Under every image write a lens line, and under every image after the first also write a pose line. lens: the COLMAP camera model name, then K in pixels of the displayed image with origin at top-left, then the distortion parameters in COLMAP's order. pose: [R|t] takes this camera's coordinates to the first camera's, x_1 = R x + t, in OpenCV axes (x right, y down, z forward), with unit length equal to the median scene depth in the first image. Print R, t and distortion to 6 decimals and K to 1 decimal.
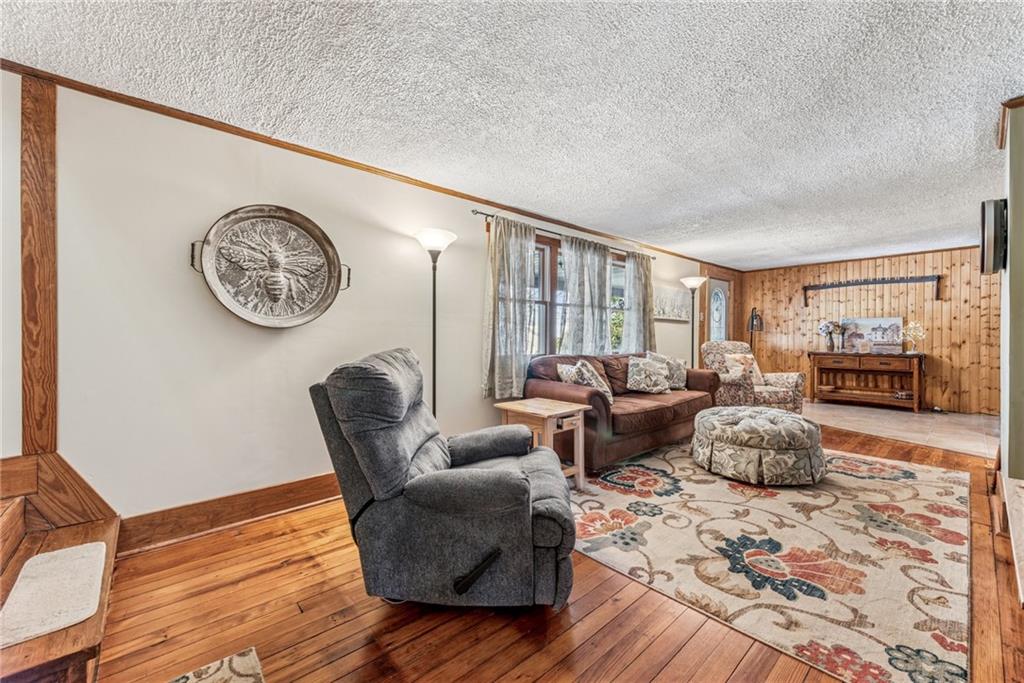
lens RADIAL K [[405.5, 0, 509.2], [0, 405.5, 338.2], [0, 0, 1]] dist [0.000686, -0.000167]
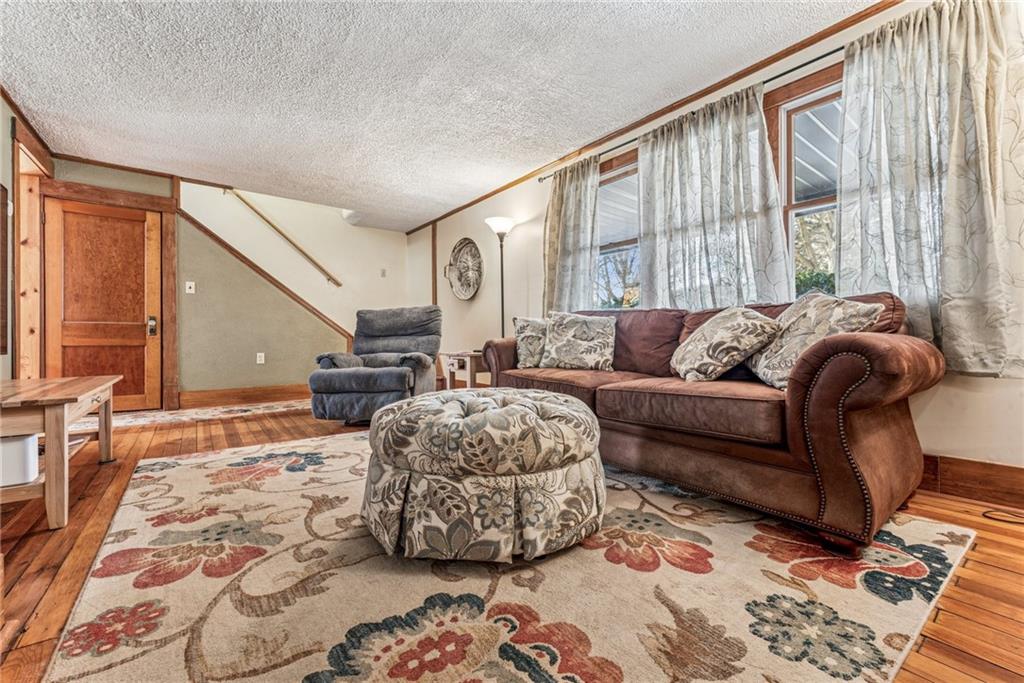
lens RADIAL K [[402.7, 0, 511.2], [0, 402.7, 336.2], [0, 0, 1]] dist [0.003655, -0.000066]
pose [[-0.047373, 0.006406, -0.998857, 1.526368], [0.000994, 0.999979, 0.006366, 0.149802], [0.998877, -0.000691, -0.047378, 1.477717]]
